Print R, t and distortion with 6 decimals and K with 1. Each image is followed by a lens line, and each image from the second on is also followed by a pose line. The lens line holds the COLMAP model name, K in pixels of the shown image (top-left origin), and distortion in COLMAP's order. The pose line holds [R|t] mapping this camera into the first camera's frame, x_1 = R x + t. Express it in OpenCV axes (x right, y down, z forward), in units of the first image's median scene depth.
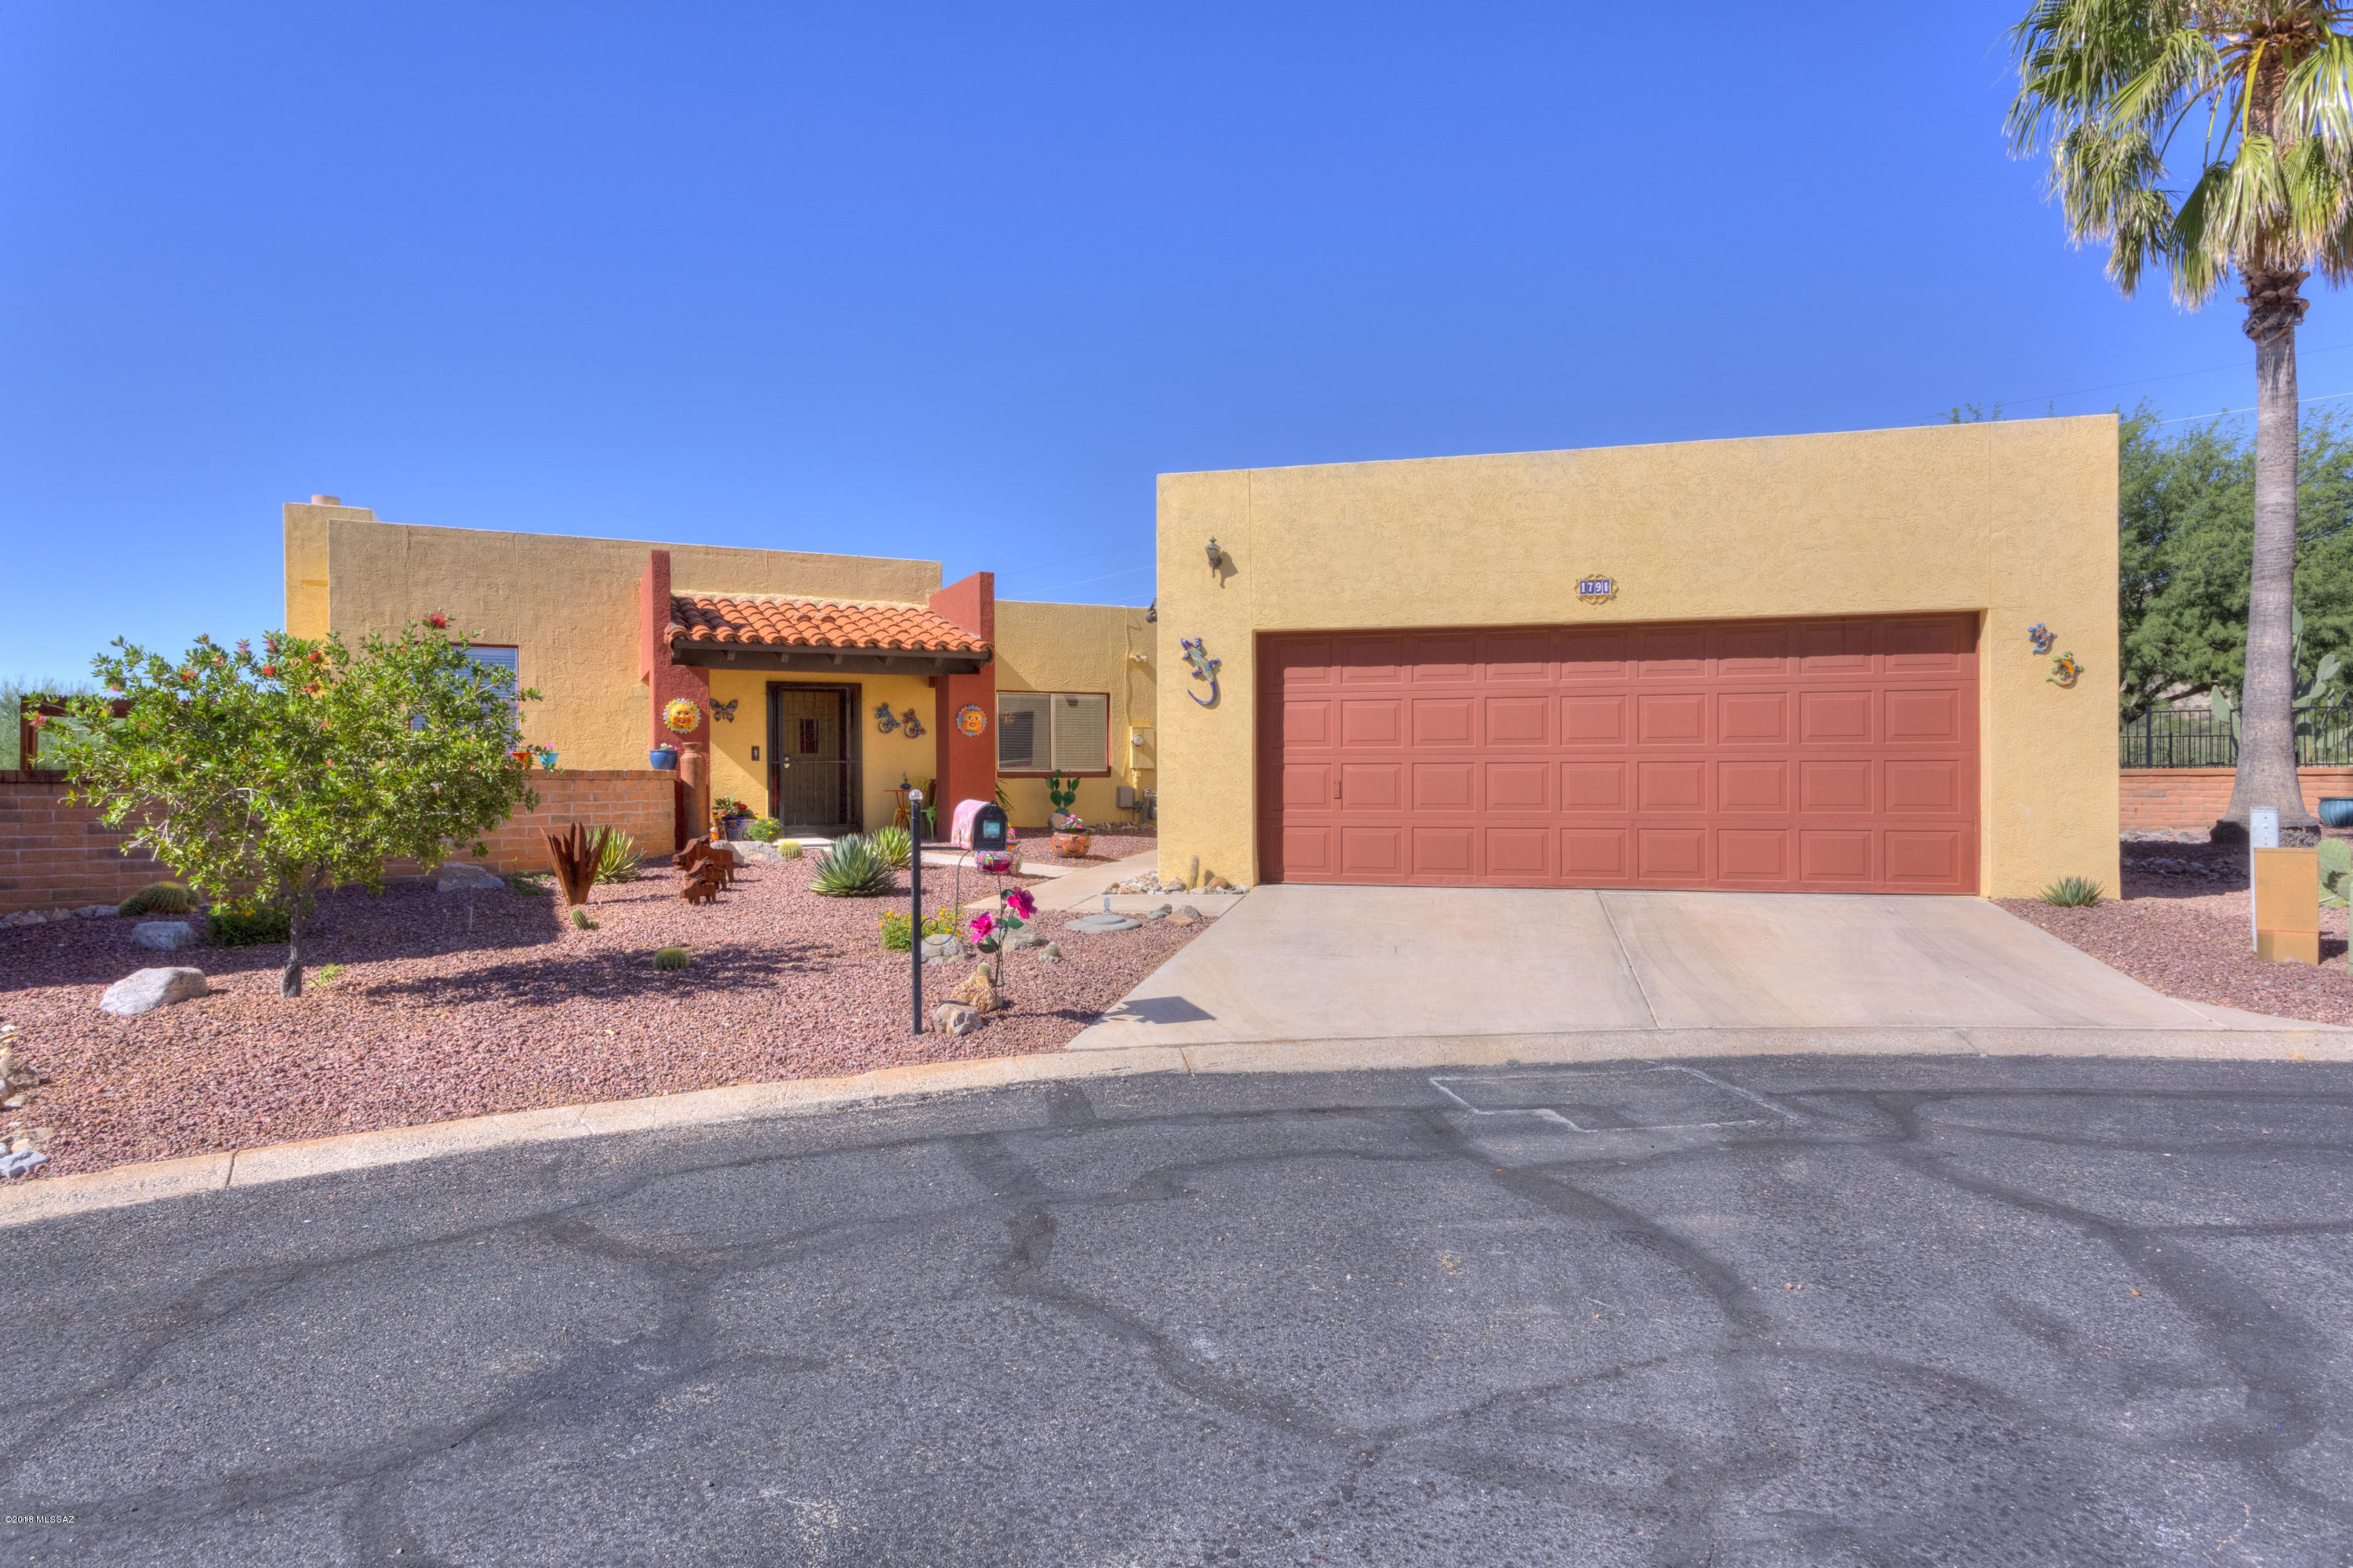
lens RADIAL K [[1293.8, 0, 1172.0], [0, 1293.8, 785.3], [0, 0, 1]] dist [0.003107, 0.002692]
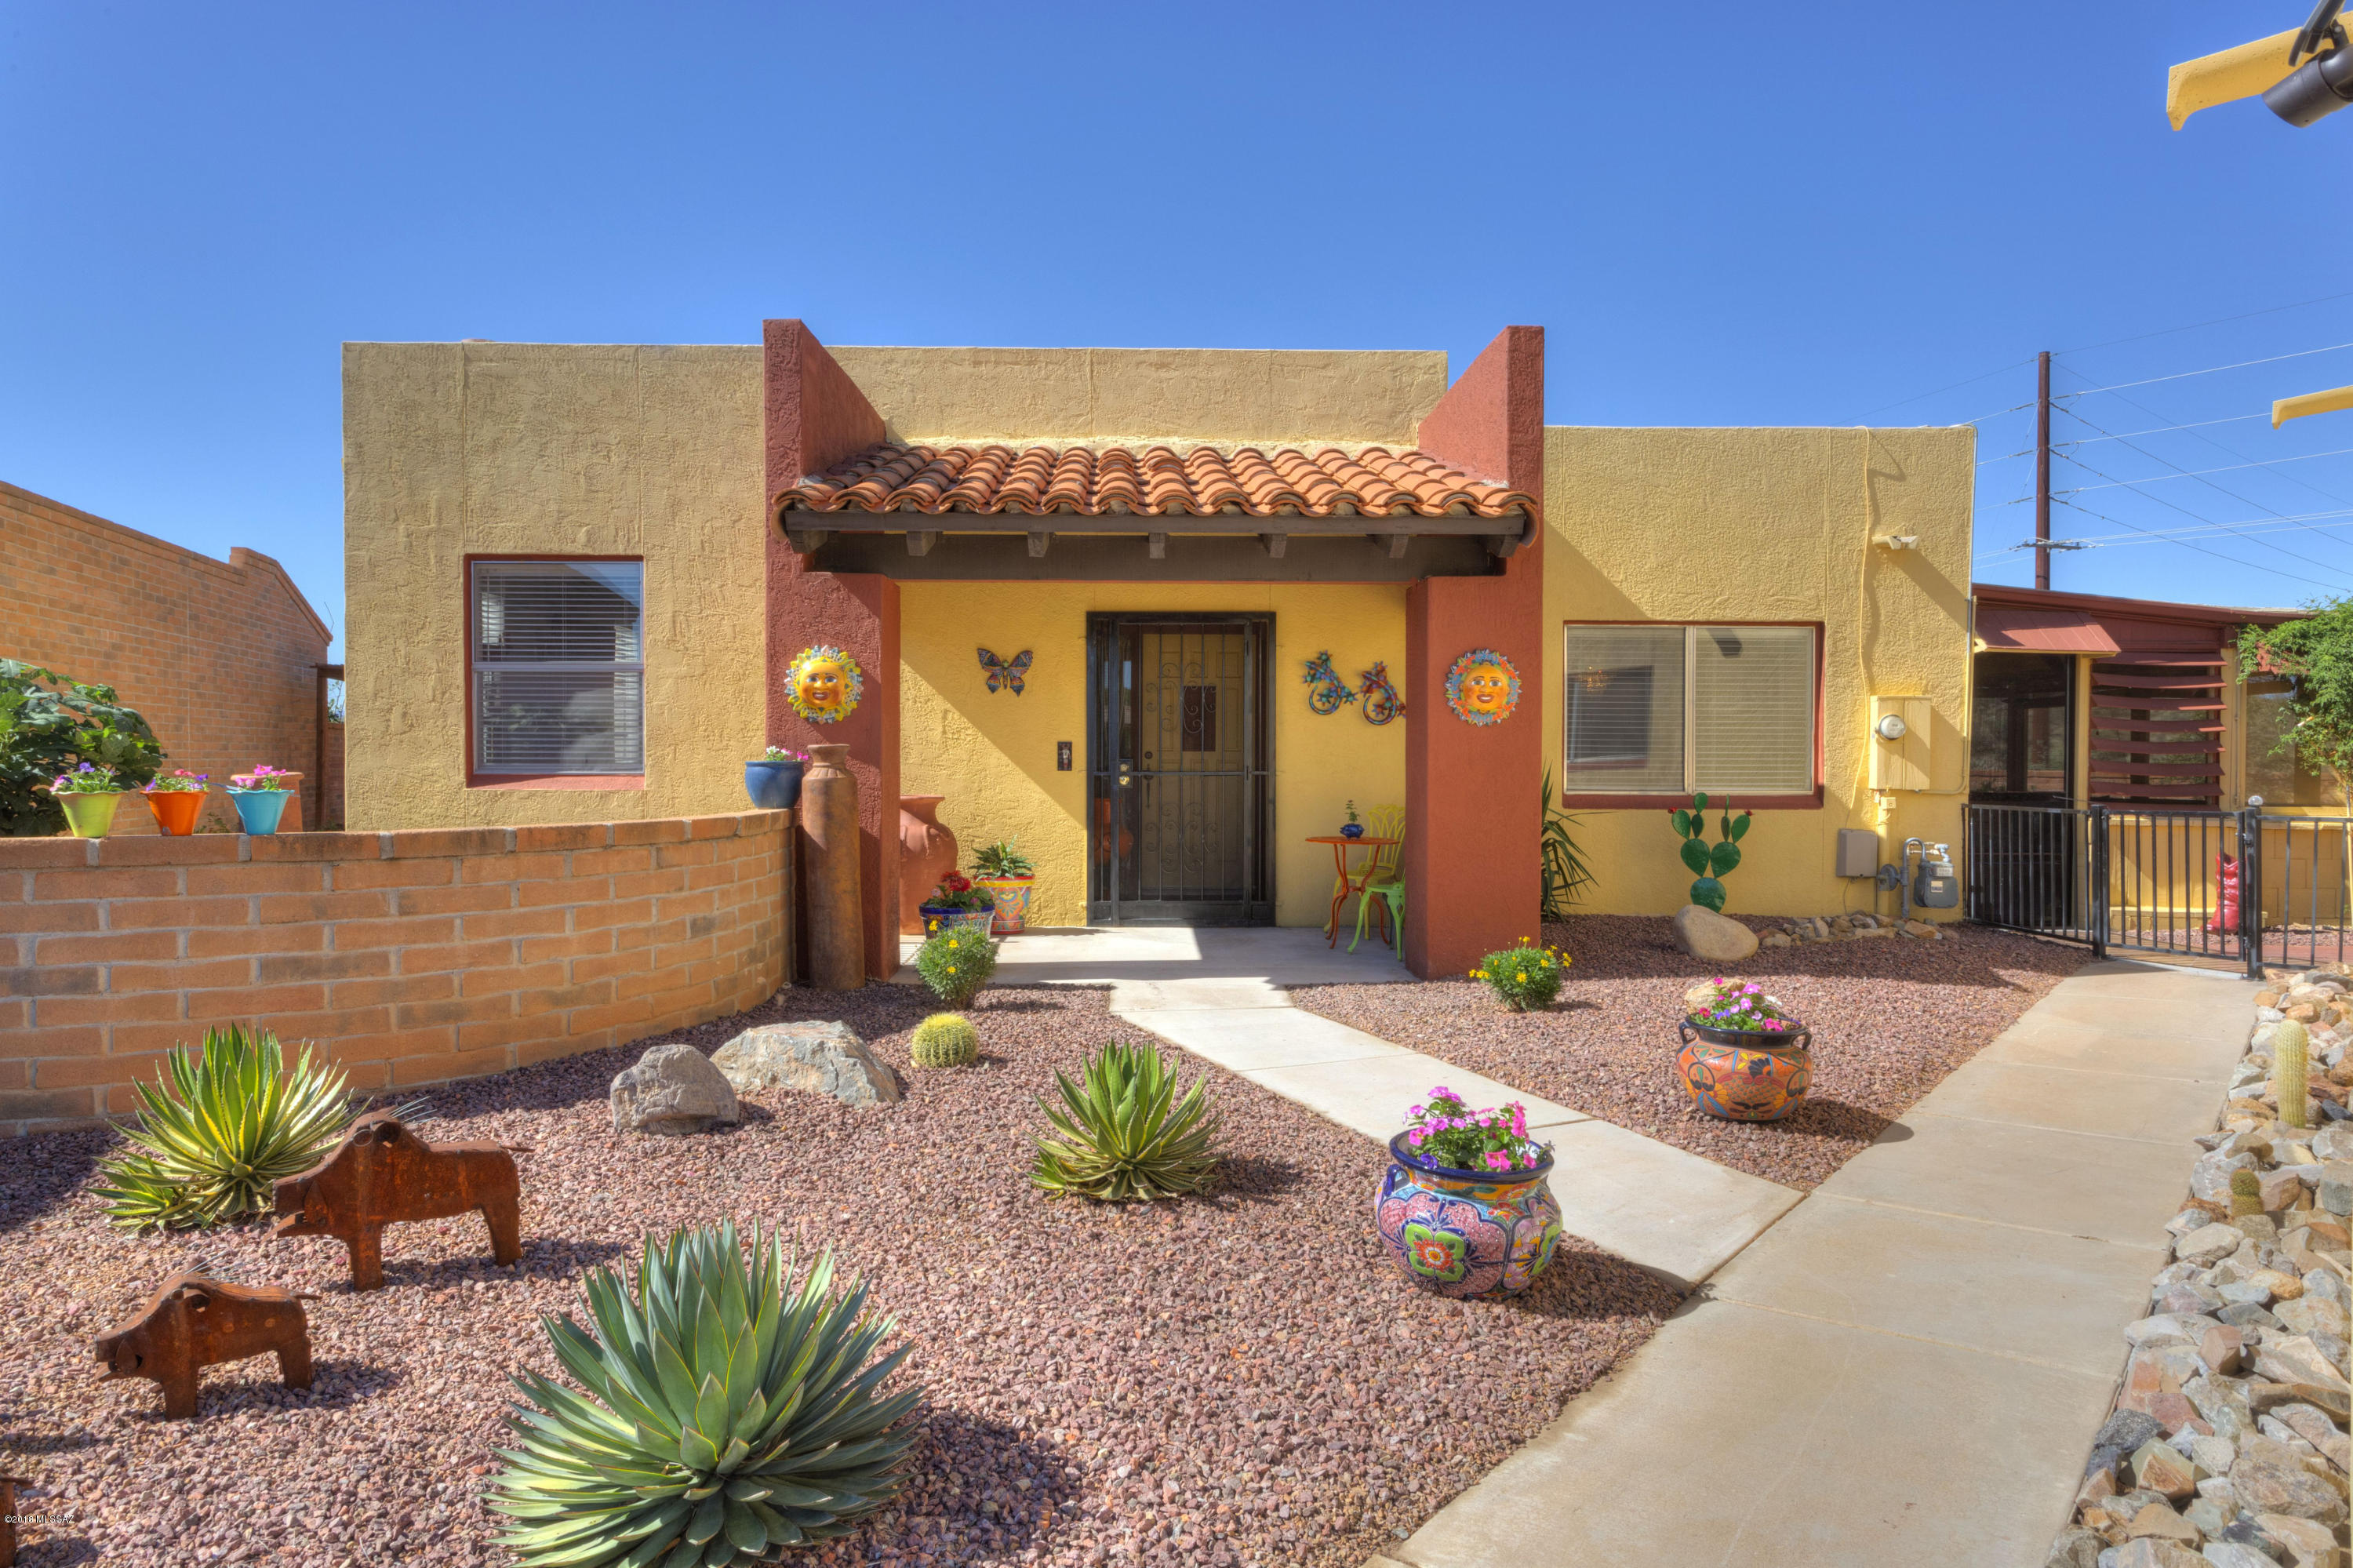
lens RADIAL K [[1498.3, 0, 1165.8], [0, 1498.3, 774.7], [0, 0, 1]] dist [-0.010425, -0.000133]
pose [[0.909830, 0.014743, -0.414720, -0.071747], [-0.010268, 0.999863, 0.013019, -0.040628], [0.414855, -0.007586, 0.909856, 0.776188]]
